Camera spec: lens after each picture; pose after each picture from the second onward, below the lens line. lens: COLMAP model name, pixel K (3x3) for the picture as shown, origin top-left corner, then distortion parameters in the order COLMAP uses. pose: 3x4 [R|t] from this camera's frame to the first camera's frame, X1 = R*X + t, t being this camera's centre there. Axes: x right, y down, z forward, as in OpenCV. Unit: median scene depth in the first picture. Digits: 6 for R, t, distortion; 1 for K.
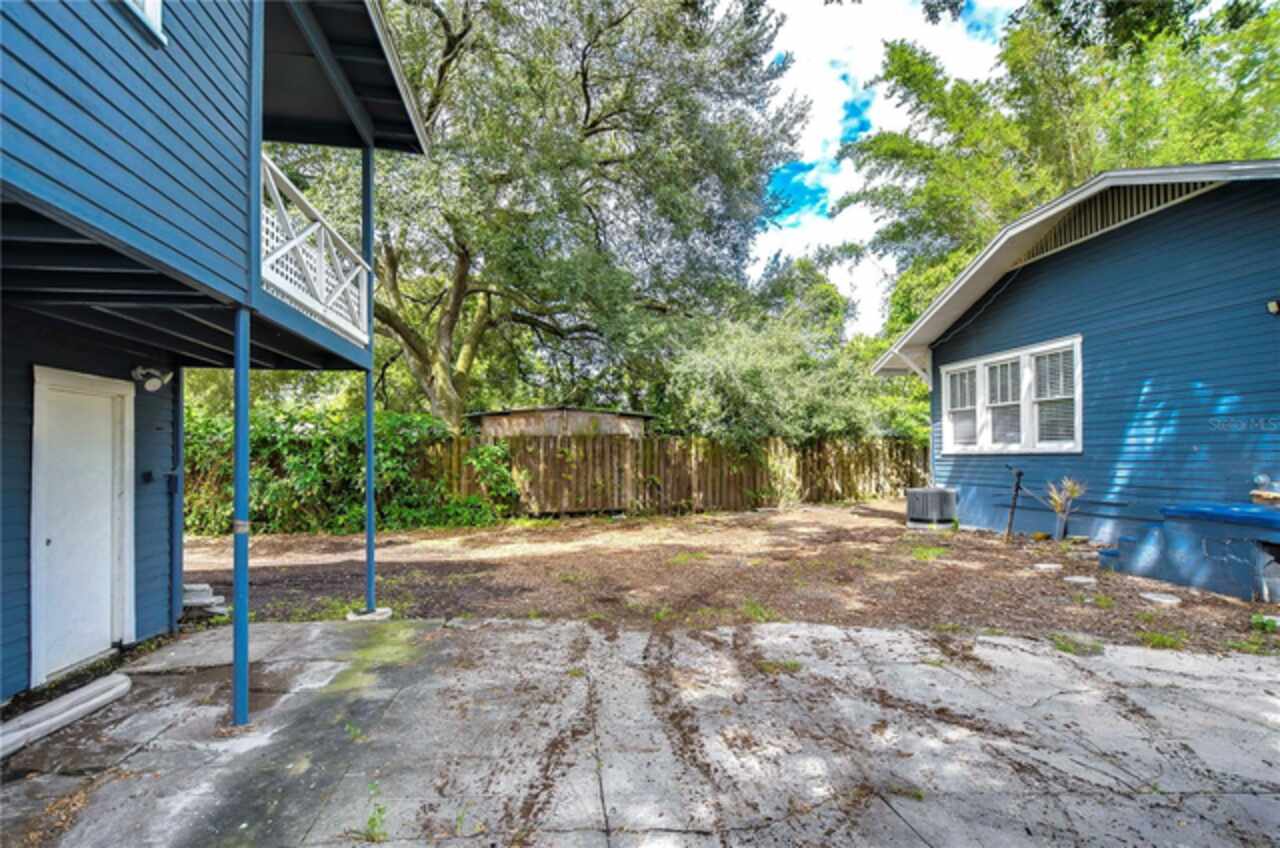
lens RADIAL K [[598.2, 0, 639.7], [0, 598.2, 447.4], [0, 0, 1]] dist [0.004166, -0.010512]
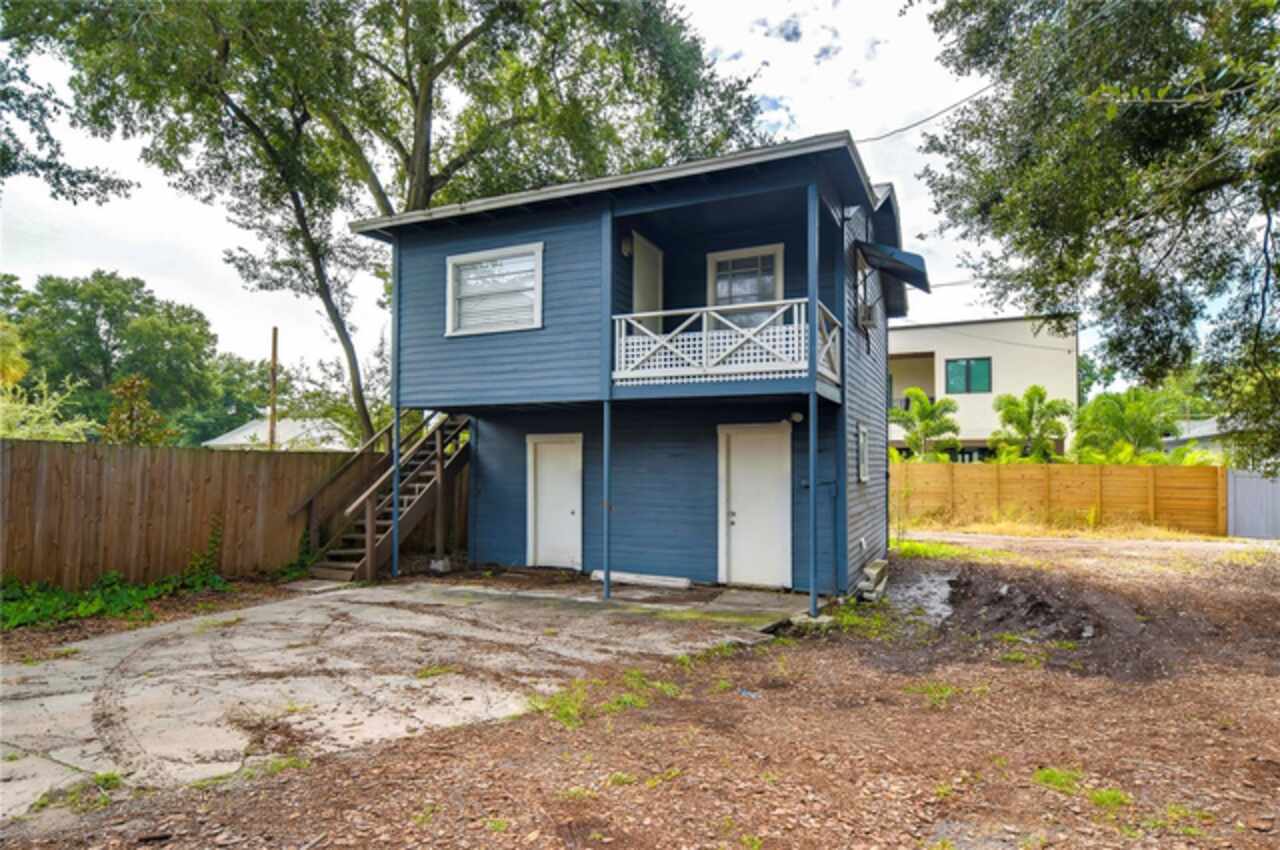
lens RADIAL K [[704.2, 0, 644.3], [0, 704.2, 450.8], [0, 0, 1]] dist [0.003132, -0.014490]
pose [[-0.554252, -0.011595, -0.832268, 0.503904], [0.013449, 0.999648, -0.022883, 0.000665], [0.832240, -0.023876, -0.553901, 0.942545]]
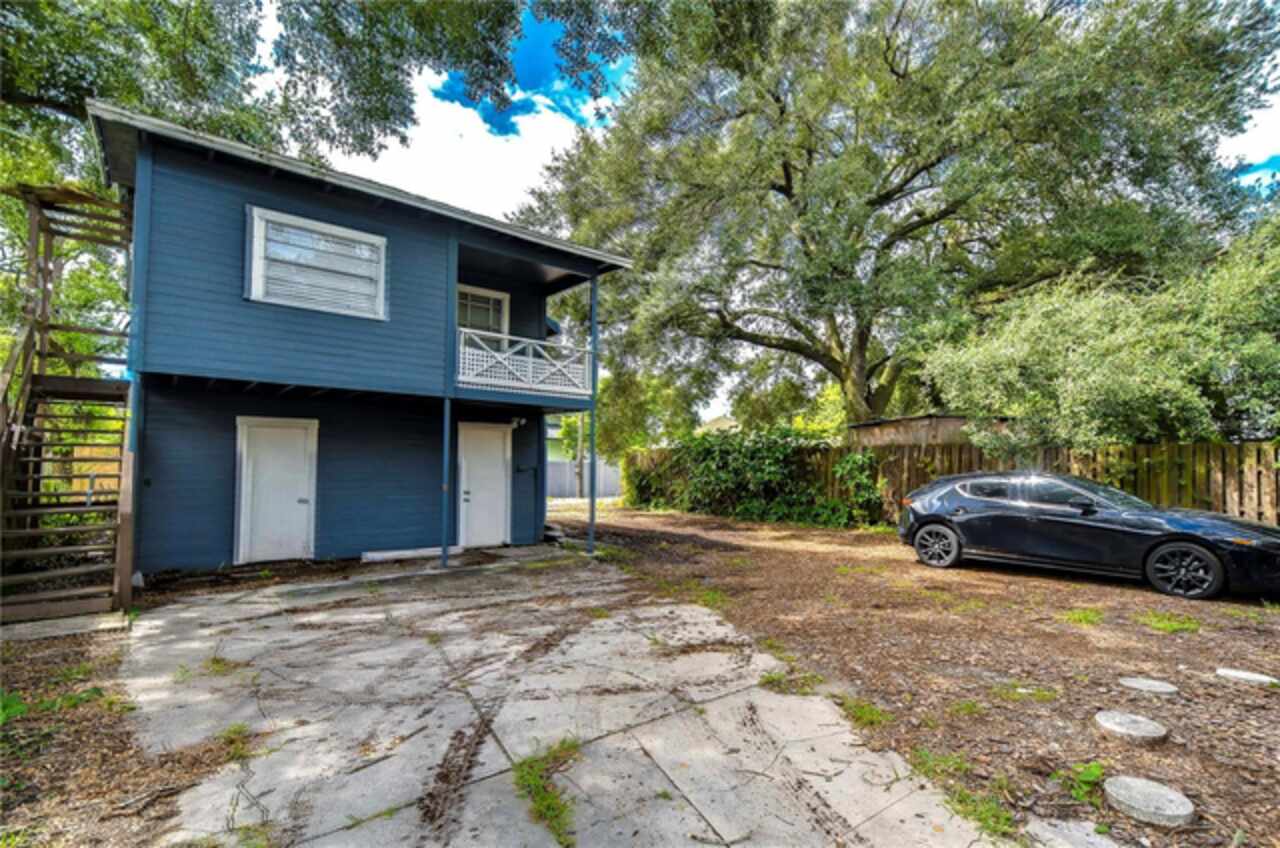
lens RADIAL K [[585.9, 0, 630.4], [0, 585.9, 446.6], [0, 0, 1]] dist [0.001254, -0.000235]
pose [[0.496863, -0.005833, -0.867810, 0.681971], [-0.006144, 0.999929, -0.010238, -0.006068], [0.867807, 0.010418, 0.496791, 0.175017]]
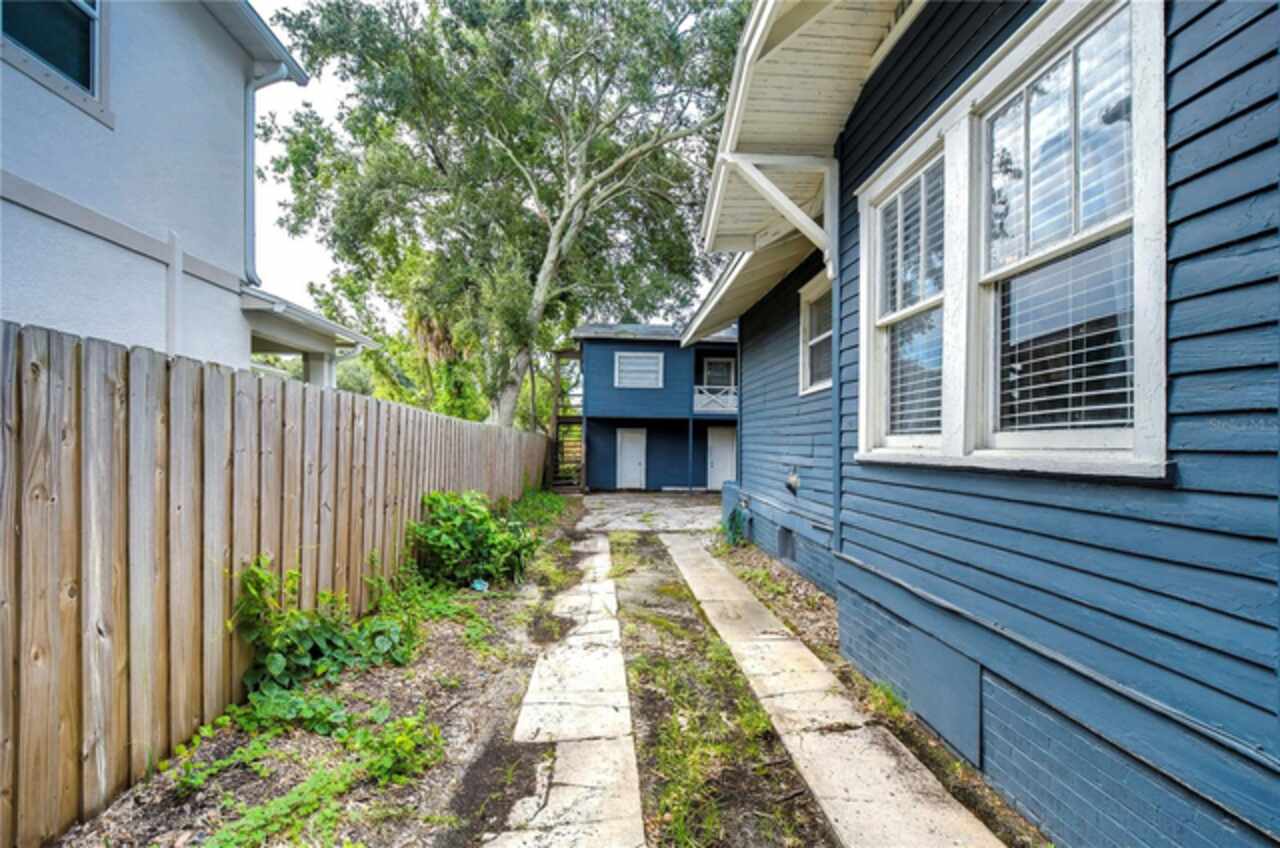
lens RADIAL K [[585.9, 0, 630.4], [0, 585.9, 446.6], [0, 0, 1]] dist [0.001254, -0.000235]
pose [[-0.094885, 0.009506, -0.995443, 1.805570], [0.012552, 0.999886, 0.008352, -0.009738], [0.995409, -0.011703, -0.094994, 0.366309]]
